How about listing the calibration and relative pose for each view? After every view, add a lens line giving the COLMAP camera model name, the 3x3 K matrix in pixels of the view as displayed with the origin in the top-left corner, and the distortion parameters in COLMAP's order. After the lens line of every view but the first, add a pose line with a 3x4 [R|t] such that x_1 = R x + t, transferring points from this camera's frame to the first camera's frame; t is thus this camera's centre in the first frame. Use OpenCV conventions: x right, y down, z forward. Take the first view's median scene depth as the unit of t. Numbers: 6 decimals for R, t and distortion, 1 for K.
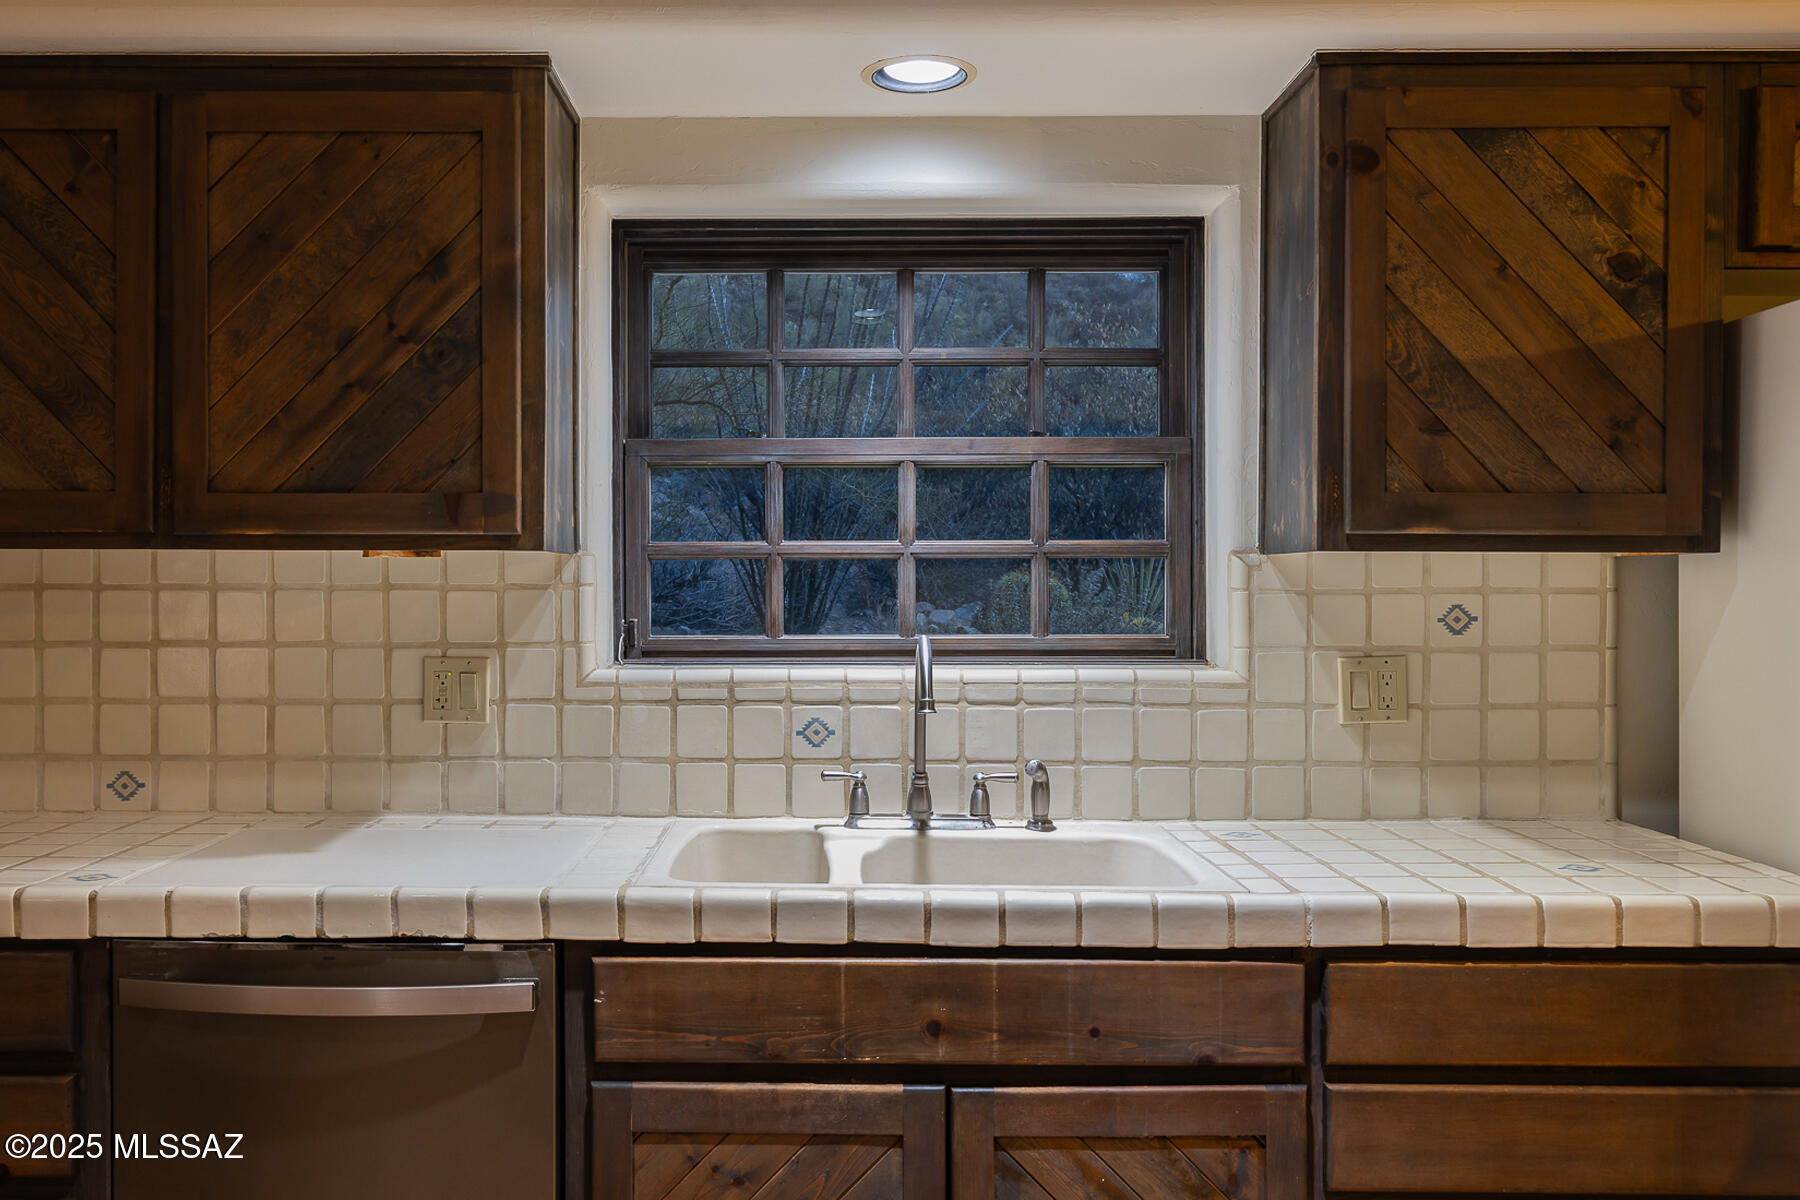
lens RADIAL K [[1476.9, 0, 901.4], [0, 1476.9, 583.4], [0, 0, 1]] dist [0.006366, 0.000030]
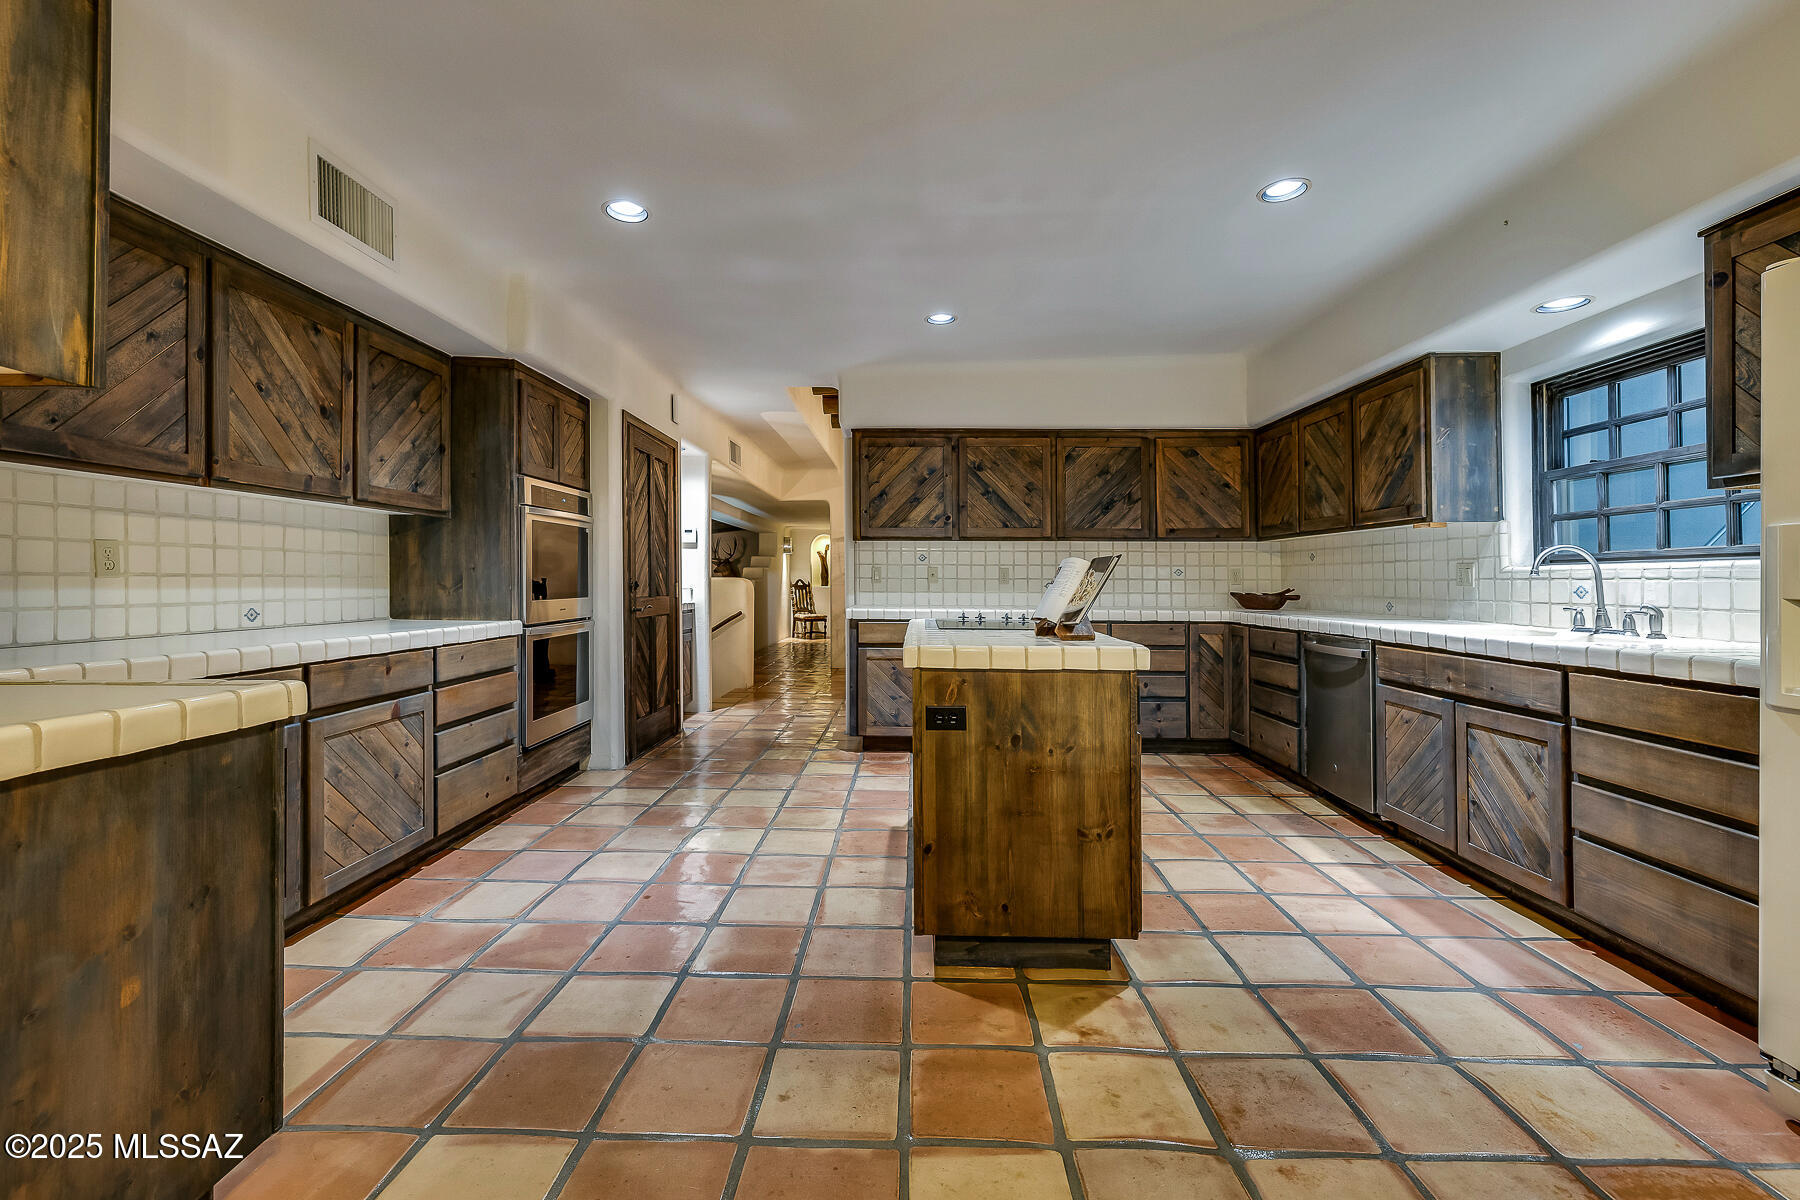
lens RADIAL K [[766.1, 0, 893.5], [0, 766.1, 566.1], [0, 0, 1]] dist [0.003556, 0.000677]
pose [[-0.015856, -0.022081, -0.999630, 1.292637], [0.001245, 0.999755, -0.022104, 0.097671], [0.999874, -0.001595, -0.015825, -0.036341]]
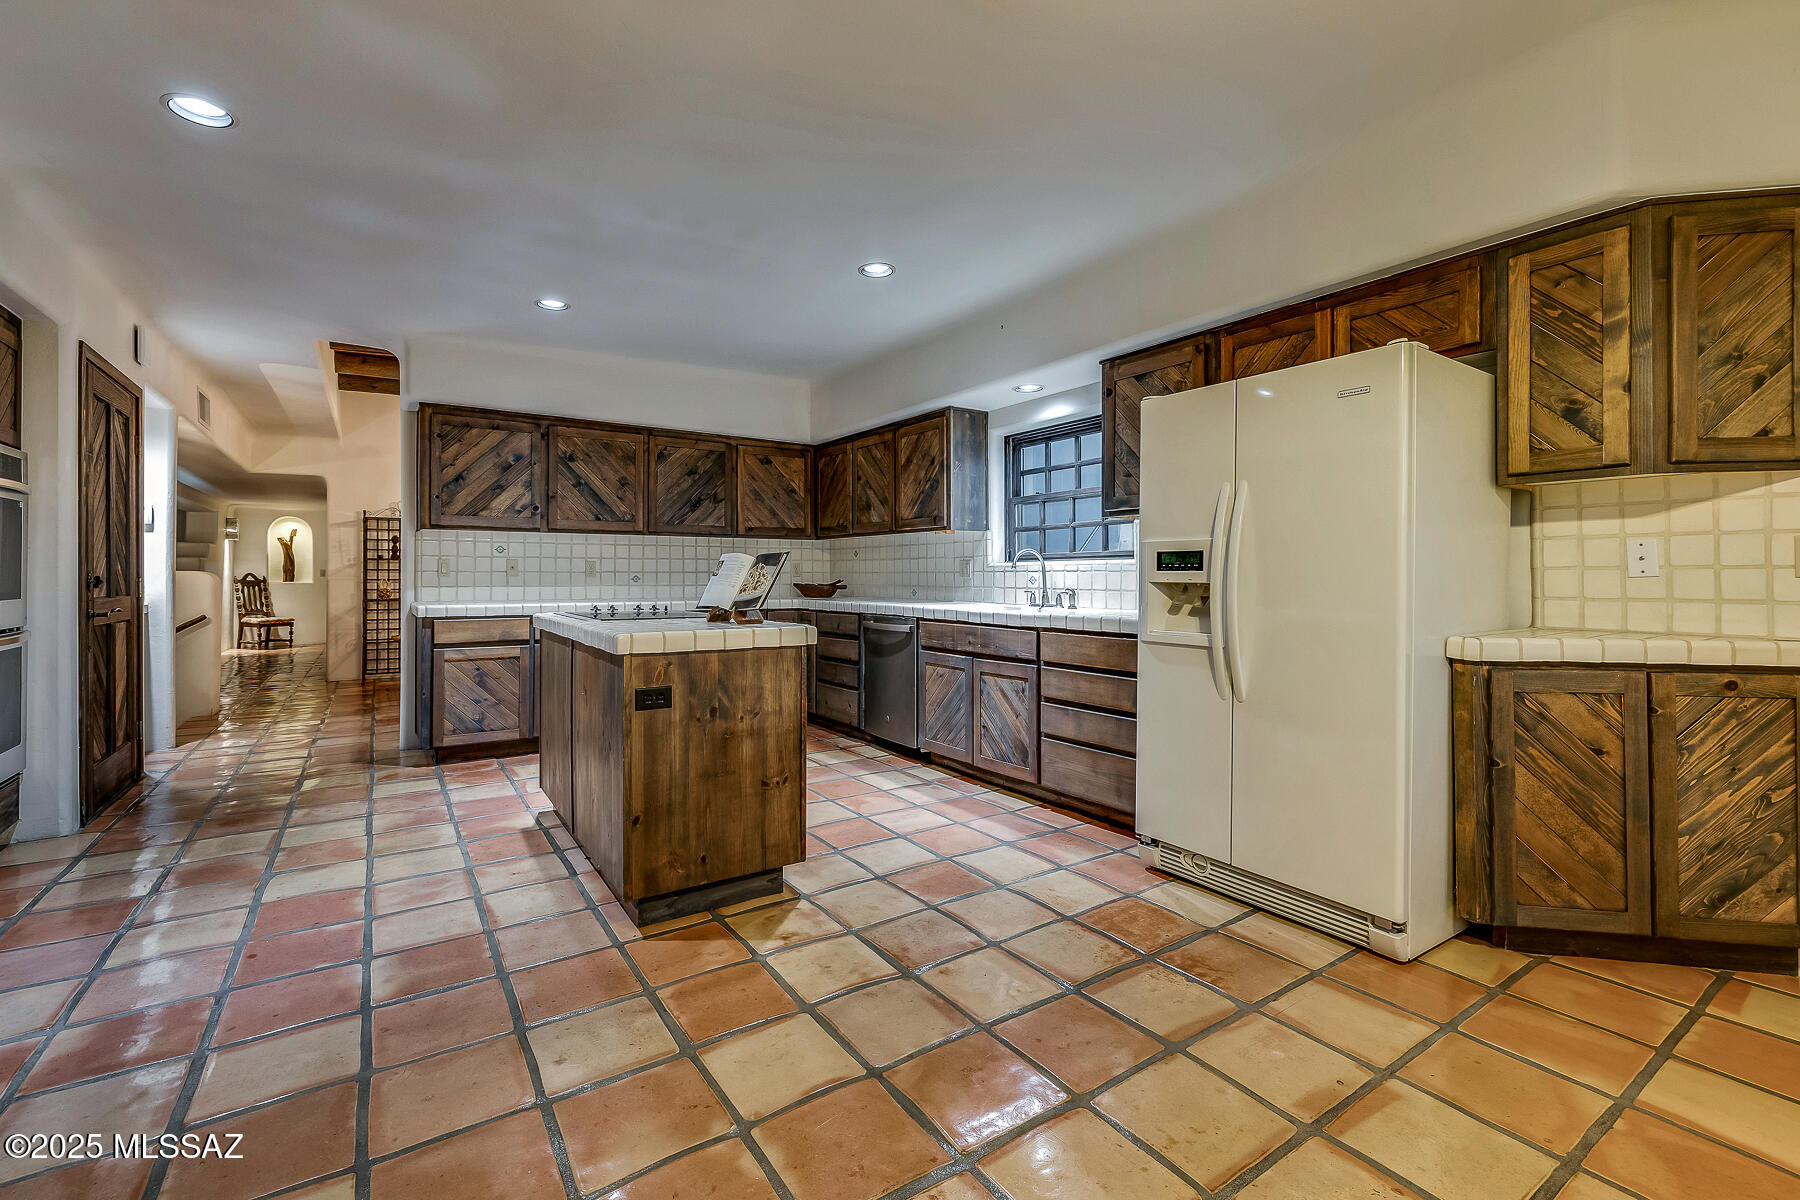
lens RADIAL K [[766.1, 0, 899.9], [0, 766.1, 563.3], [0, 0, 1]] dist [0.003556, 0.000677]
pose [[0.570730, -0.015259, -0.820996, 1.383416], [0.005802, 0.999877, -0.014550, 0.098010], [0.821117, 0.003541, 0.570748, -0.291366]]
